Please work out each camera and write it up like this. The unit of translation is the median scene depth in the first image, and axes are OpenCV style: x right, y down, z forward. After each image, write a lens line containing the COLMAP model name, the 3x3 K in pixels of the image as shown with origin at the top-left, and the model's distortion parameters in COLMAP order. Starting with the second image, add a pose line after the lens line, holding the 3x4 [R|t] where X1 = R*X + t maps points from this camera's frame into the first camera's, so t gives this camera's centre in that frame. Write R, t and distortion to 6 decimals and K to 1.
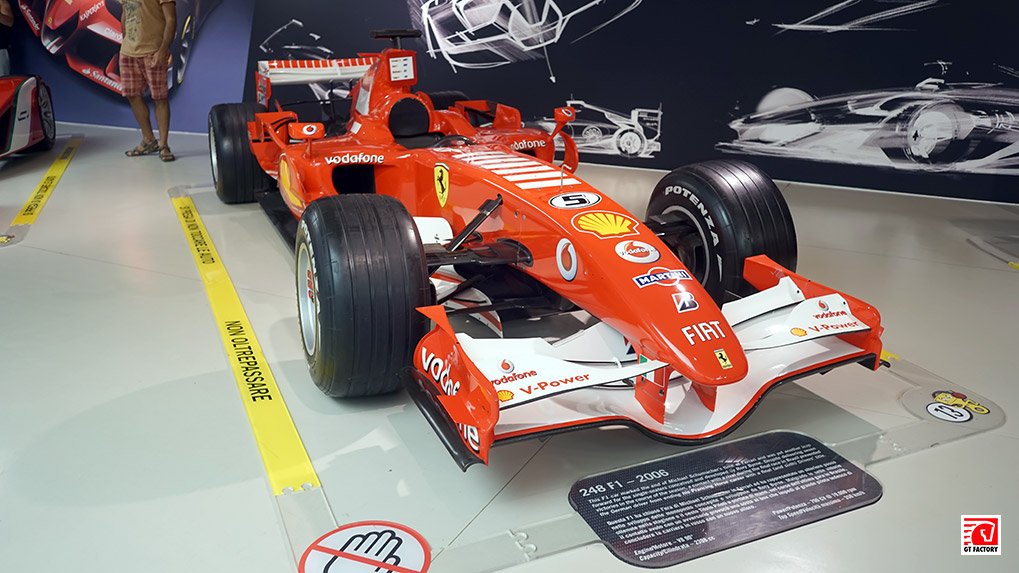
lens RADIAL K [[825.0, 0, 506.1], [0, 825.0, 283.8], [0, 0, 1]] dist [-0.091327, 0.071226]
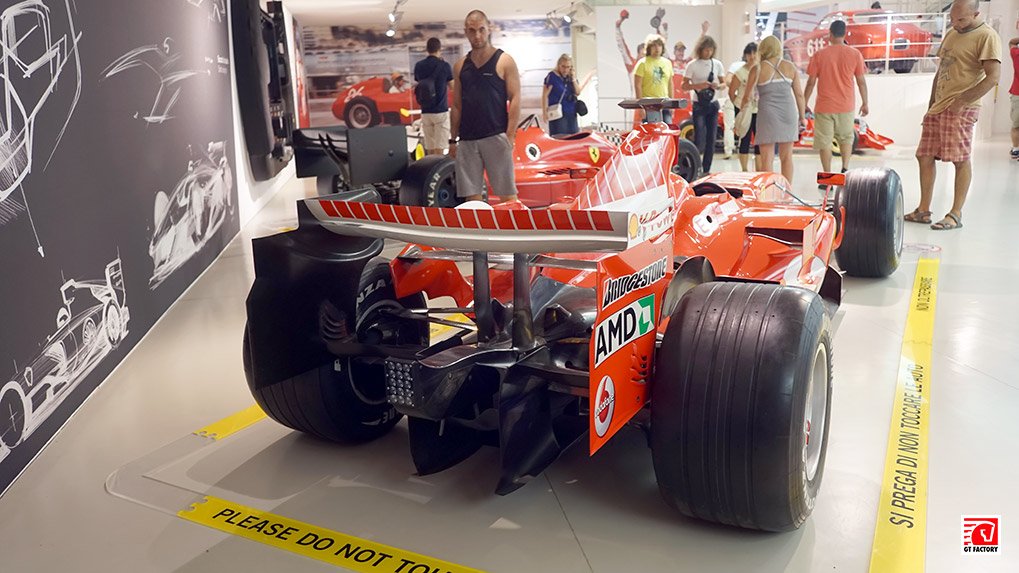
lens RADIAL K [[825.0, 0, 509.4], [0, 825.0, 285.8], [0, 0, 1]] dist [-0.091327, 0.071226]
pose [[-0.607878, -0.156833, 0.778388, -0.471962], [0.292409, 0.867192, 0.403081, -0.347839], [-0.738229, 0.472632, -0.481288, 1.061920]]
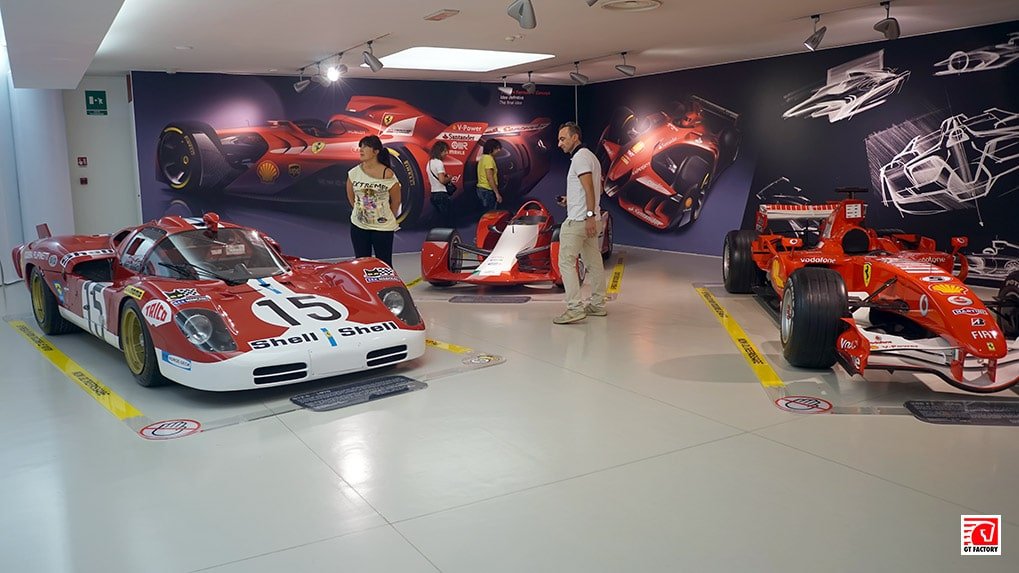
lens RADIAL K [[825.0, 0, 509.7], [0, 825.0, 287.1], [0, 0, 1]] dist [-0.091327, 0.071226]
pose [[0.852322, 0.064282, -0.519053, 0.091694], [-0.151688, 0.980145, -0.127698, 0.128724], [0.500538, 0.187574, 0.845149, -0.446615]]
